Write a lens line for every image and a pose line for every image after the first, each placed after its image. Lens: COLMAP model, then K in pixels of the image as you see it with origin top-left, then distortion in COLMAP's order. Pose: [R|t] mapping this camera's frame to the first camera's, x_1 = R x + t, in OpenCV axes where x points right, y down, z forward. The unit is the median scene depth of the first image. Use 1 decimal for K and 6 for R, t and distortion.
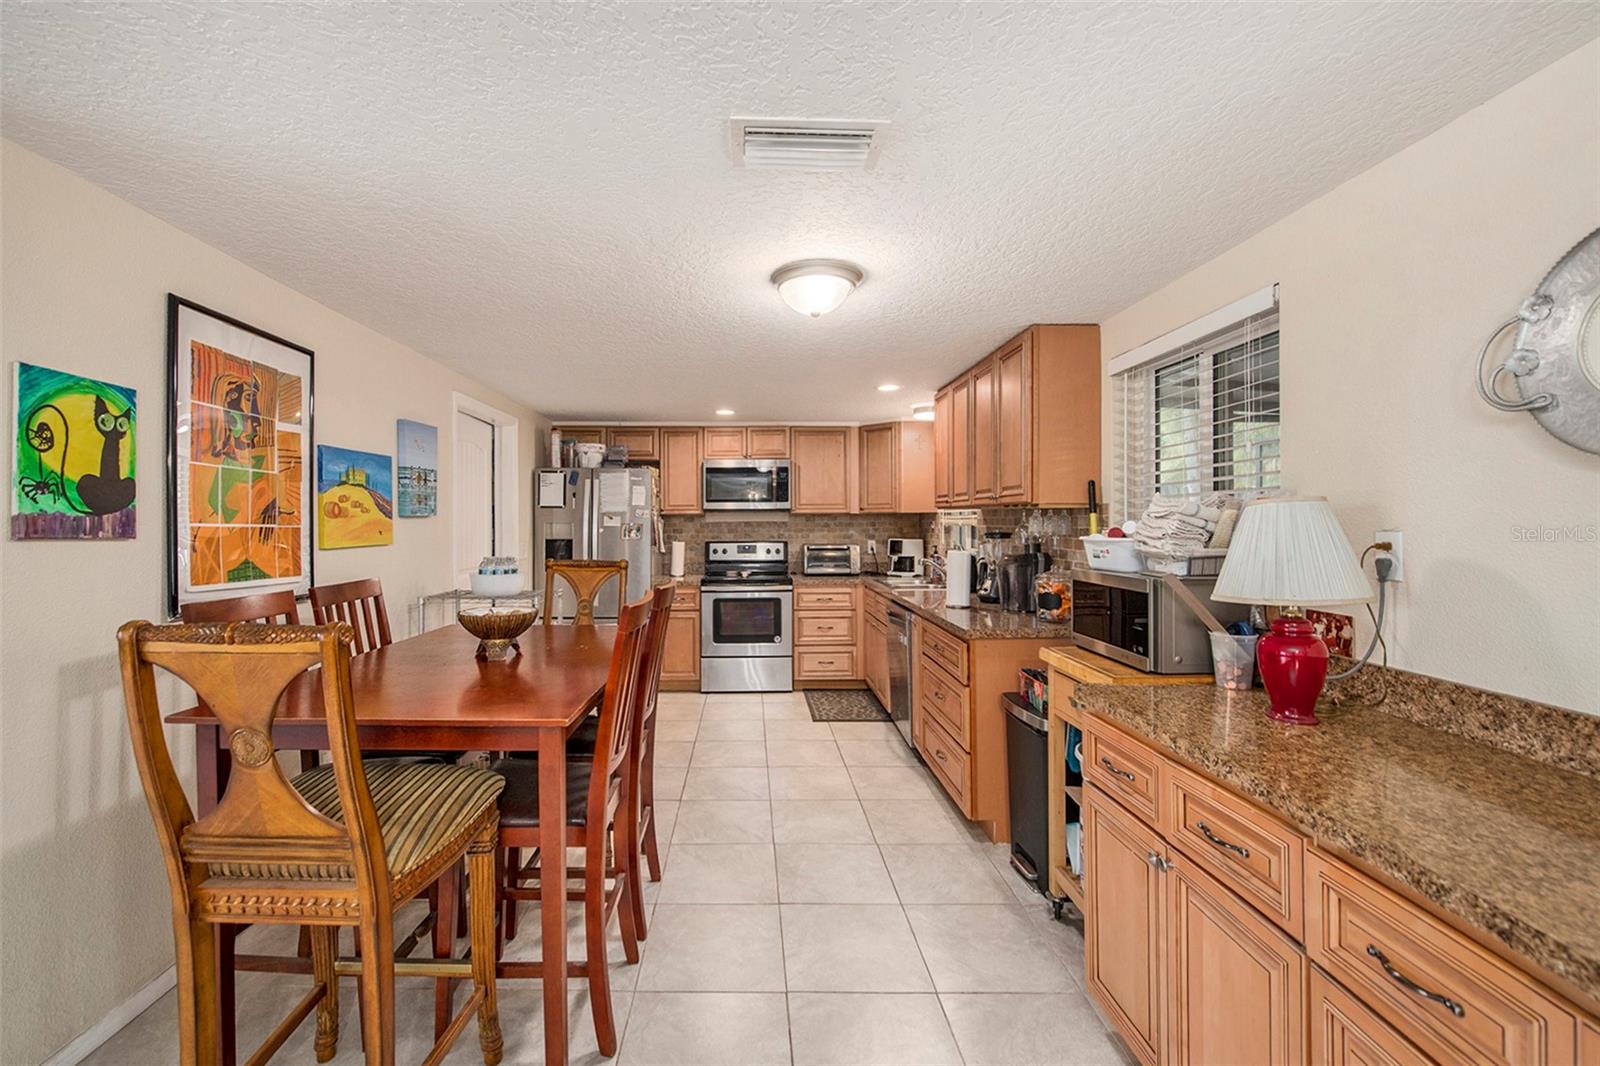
lens RADIAL K [[674.1, 0, 772.6], [0, 674.1, 503.9], [0, 0, 1]] dist [-0.029317, -0.000326]
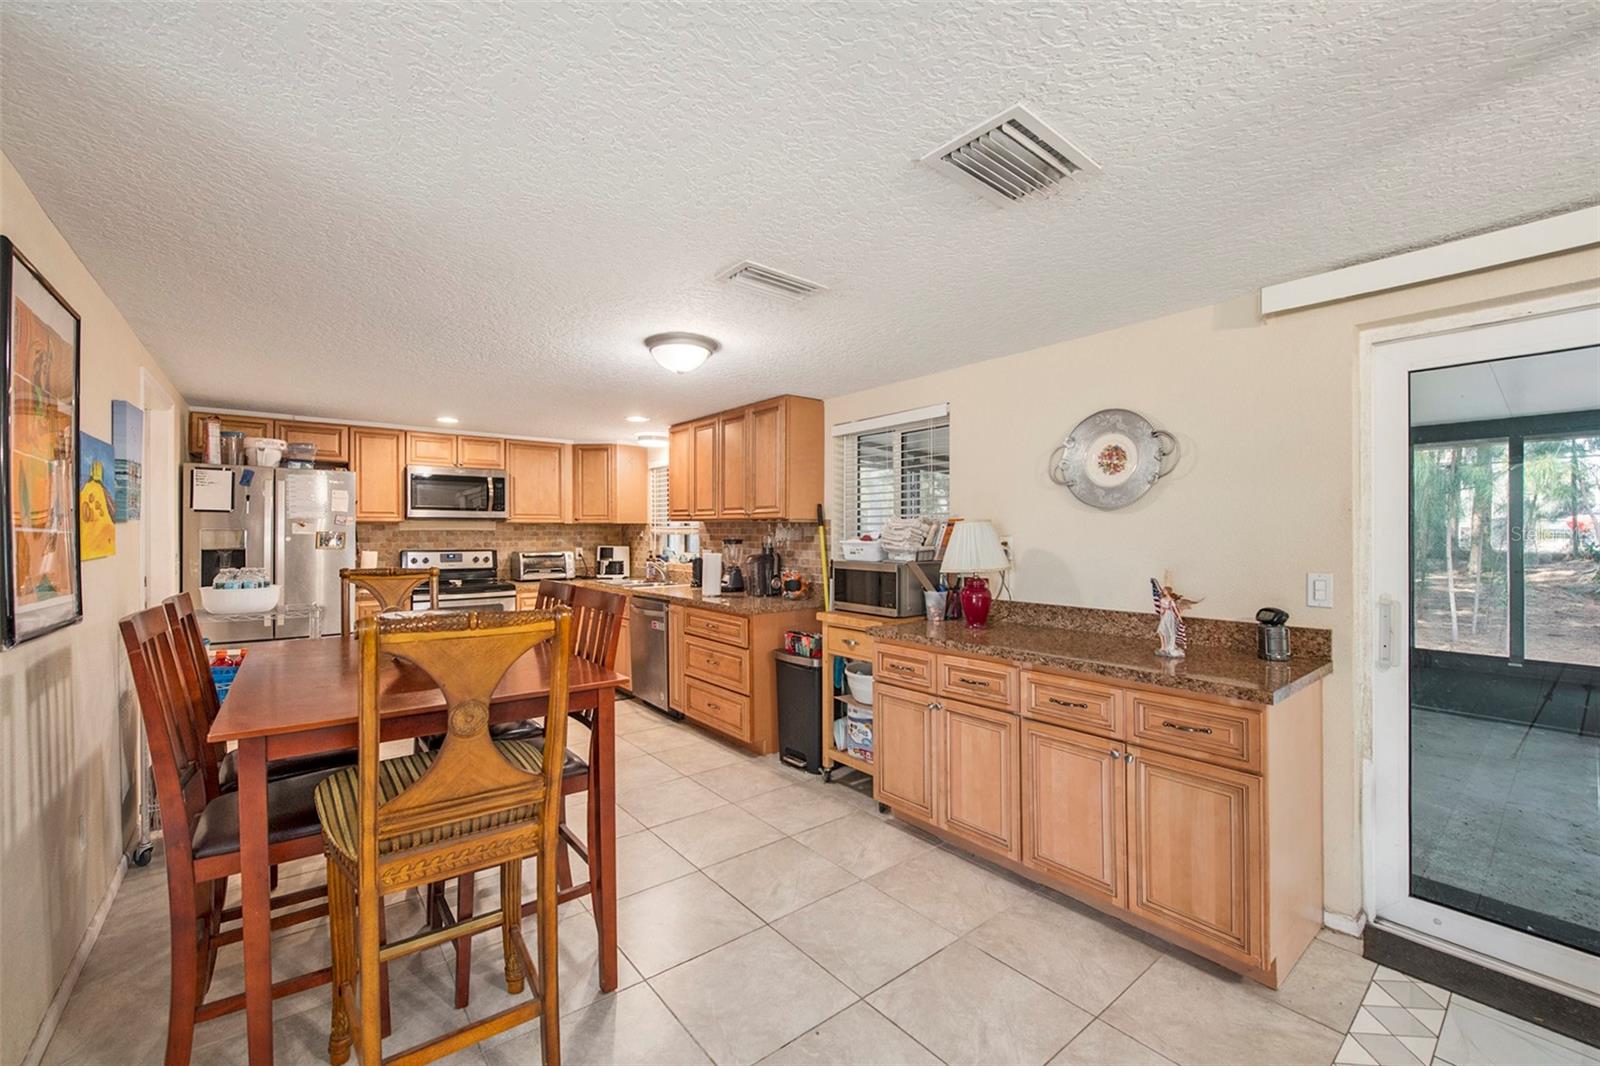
lens RADIAL K [[645.3, 0, 790.6], [0, 645.3, 520.2], [0, 0, 1]] dist [-0.011355, -0.002649]
pose [[0.791943, 0.015151, 0.610406, -0.384849], [-0.020258, 0.999794, 0.001467, 0.000089], [-0.610258, -0.013527, 0.792087, -0.097364]]
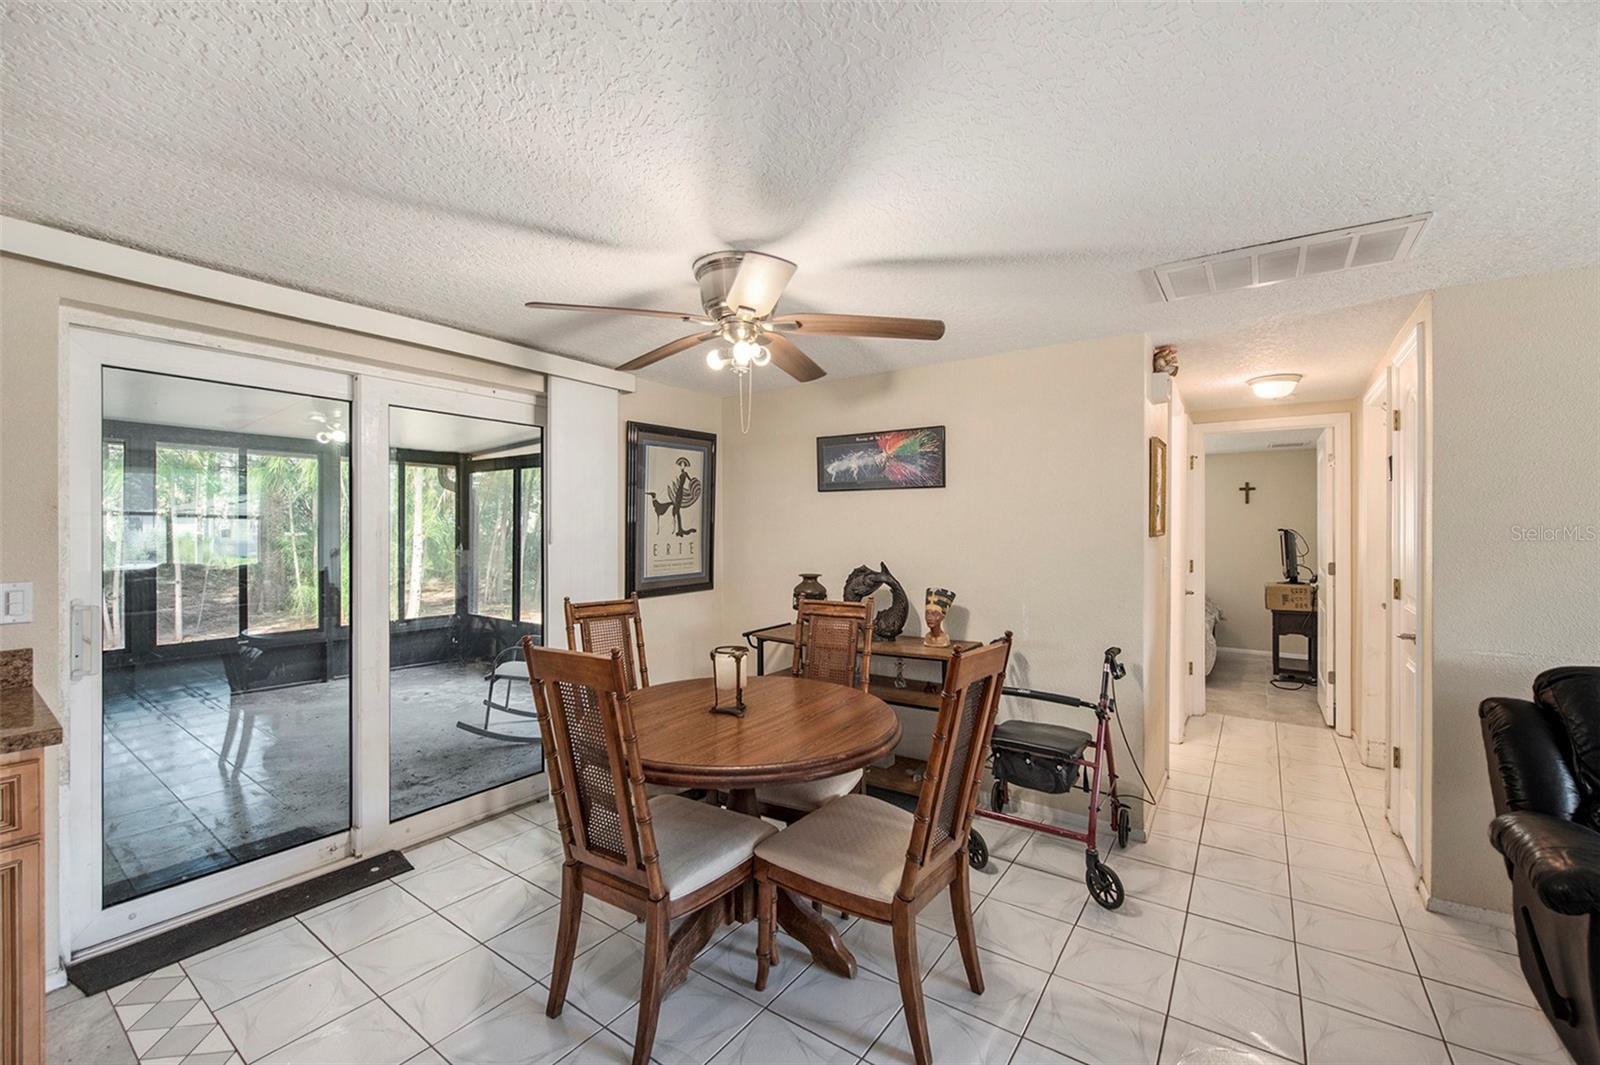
lens RADIAL K [[654.7, 0, 785.4], [0, 654.7, 533.7], [0, 0, 1]] dist [-0.003745, -0.003837]
pose [[-0.803038, -0.000074, 0.595927, -0.402969], [-0.013783, 0.999735, -0.018449, 0.003883], [-0.595768, -0.023029, -0.802827, 0.132977]]
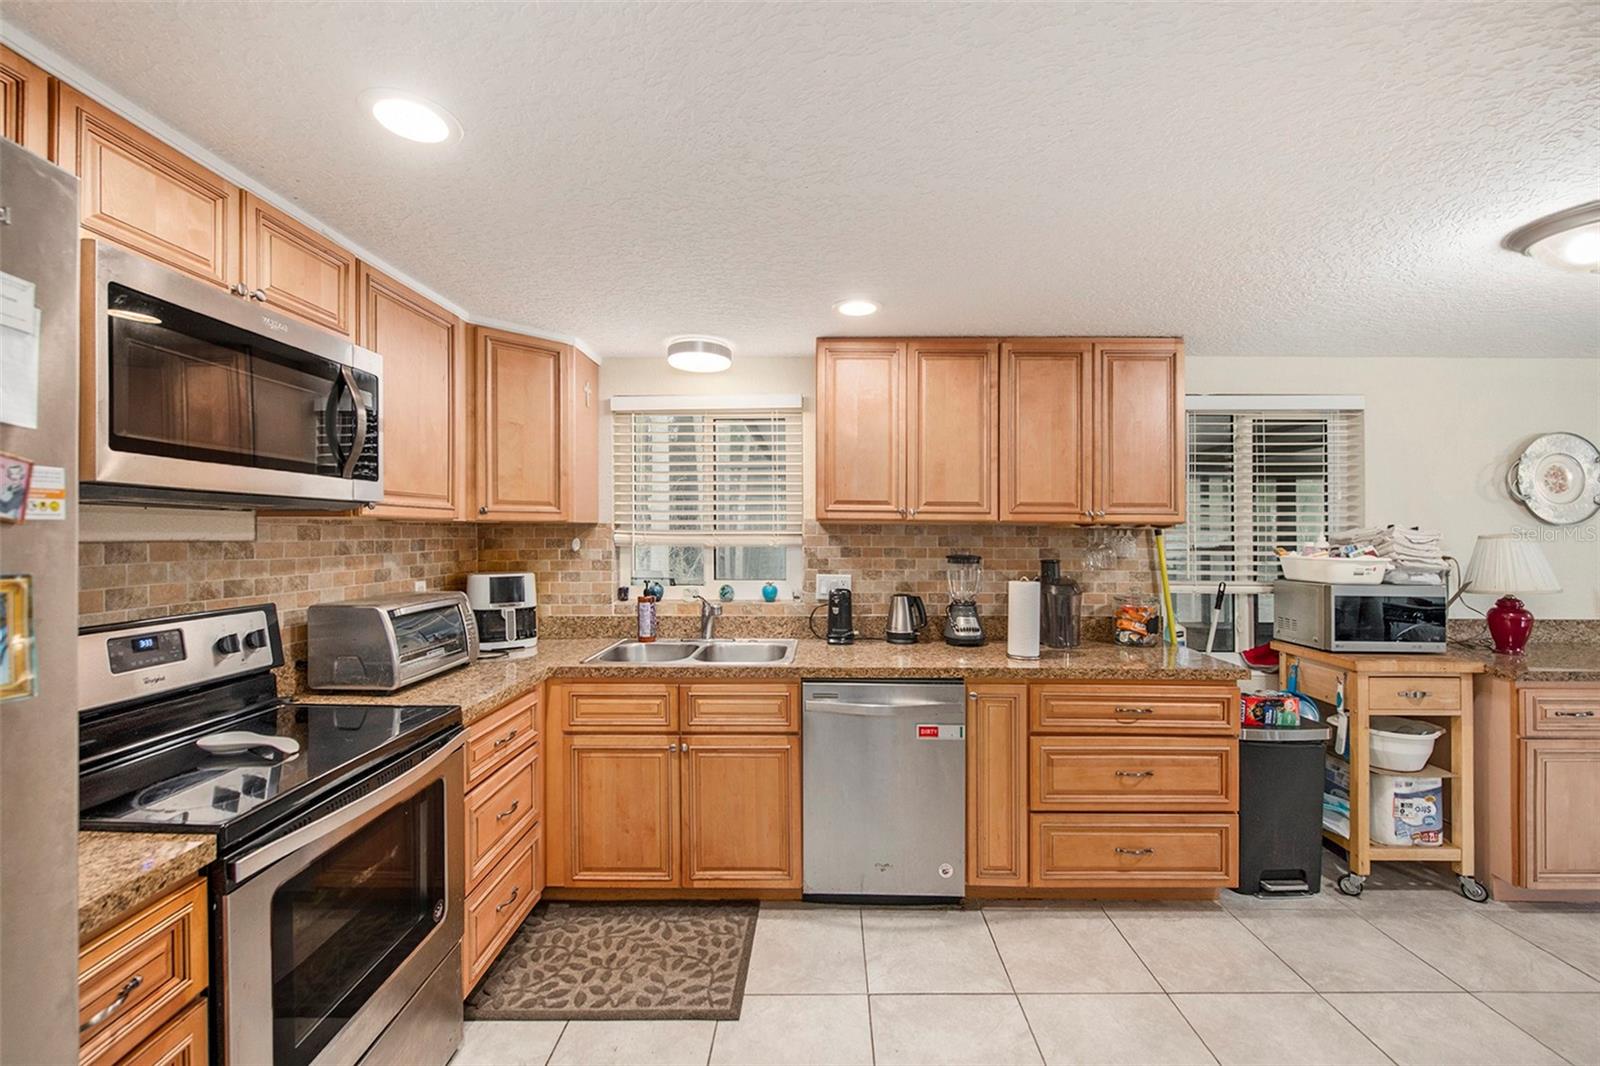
lens RADIAL K [[638.4, 0, 789.9], [0, 638.4, 526.7], [0, 0, 1]] dist [-0.003003, 0.000004]
pose [[0.026894, 0.011918, 0.999567, -0.457733], [-0.034815, 0.999333, -0.010979, 0.025801], [-0.999032, -0.034504, 0.027291, 1.295599]]
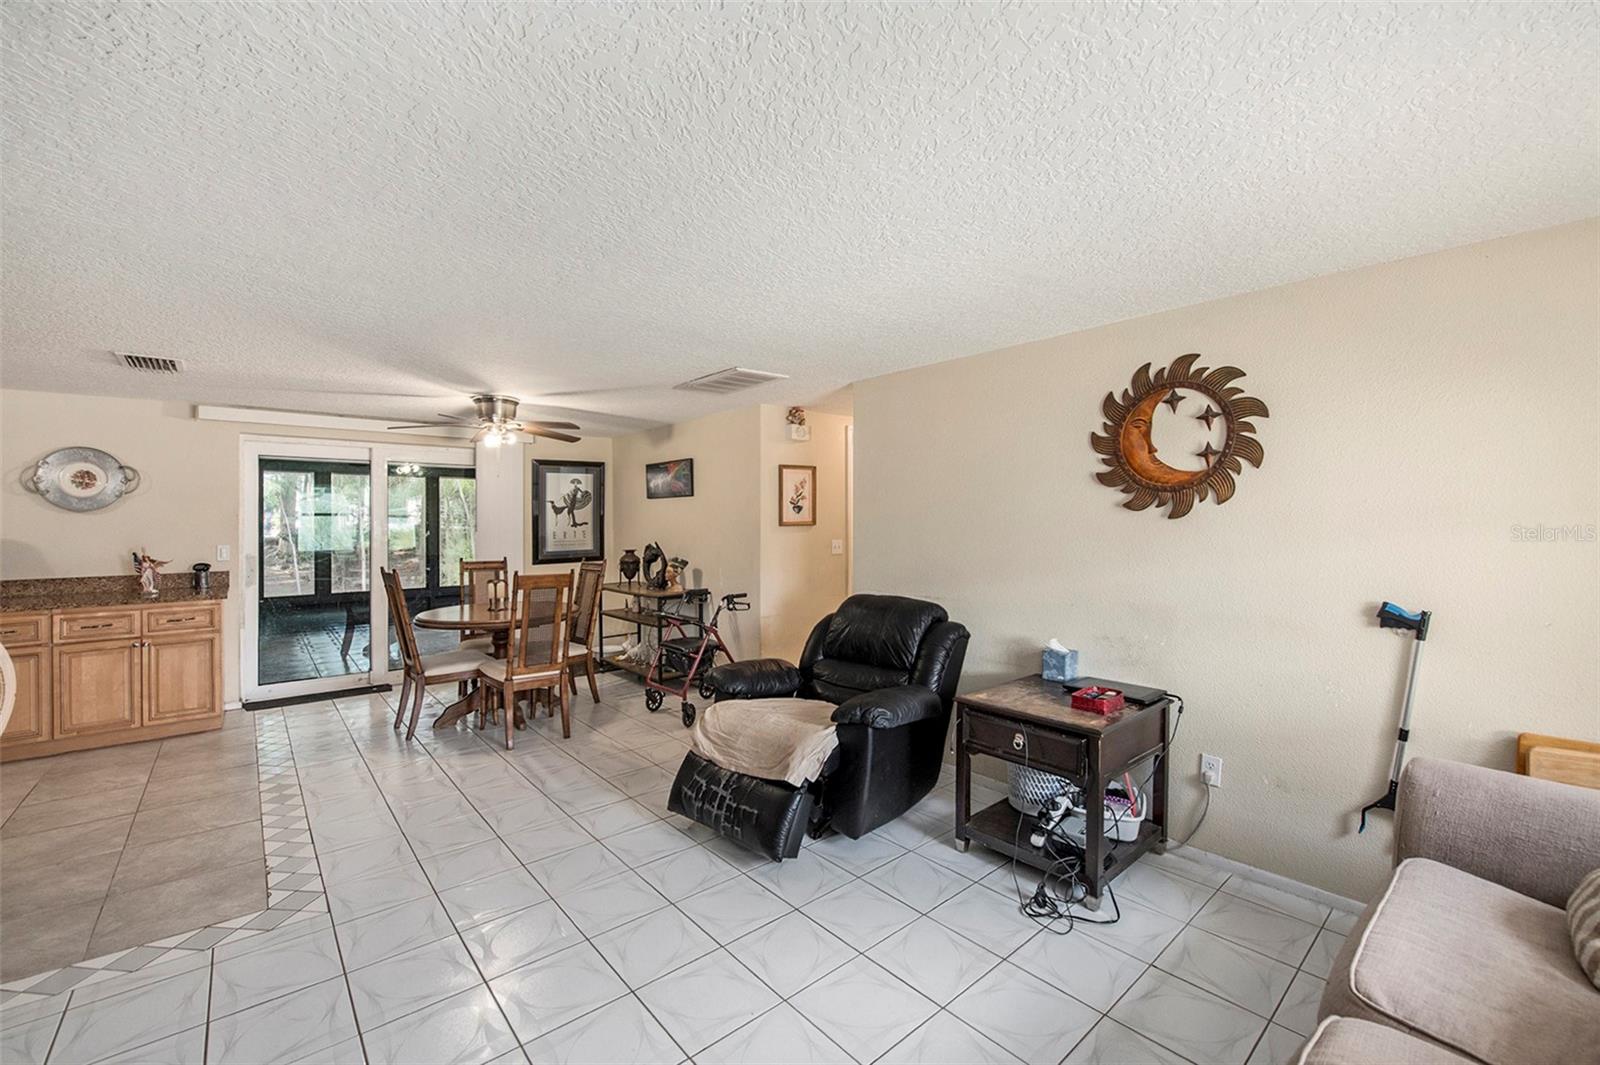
lens RADIAL K [[654.7, 0, 785.1], [0, 654.7, 530.7], [0, 0, 1]] dist [-0.003745, -0.003837]
pose [[-0.634954, -0.001205, 0.772549, -1.392946], [-0.013439, 0.999865, -0.009486, 0.009863], [-0.772433, -0.016405, -0.634884, 0.041192]]
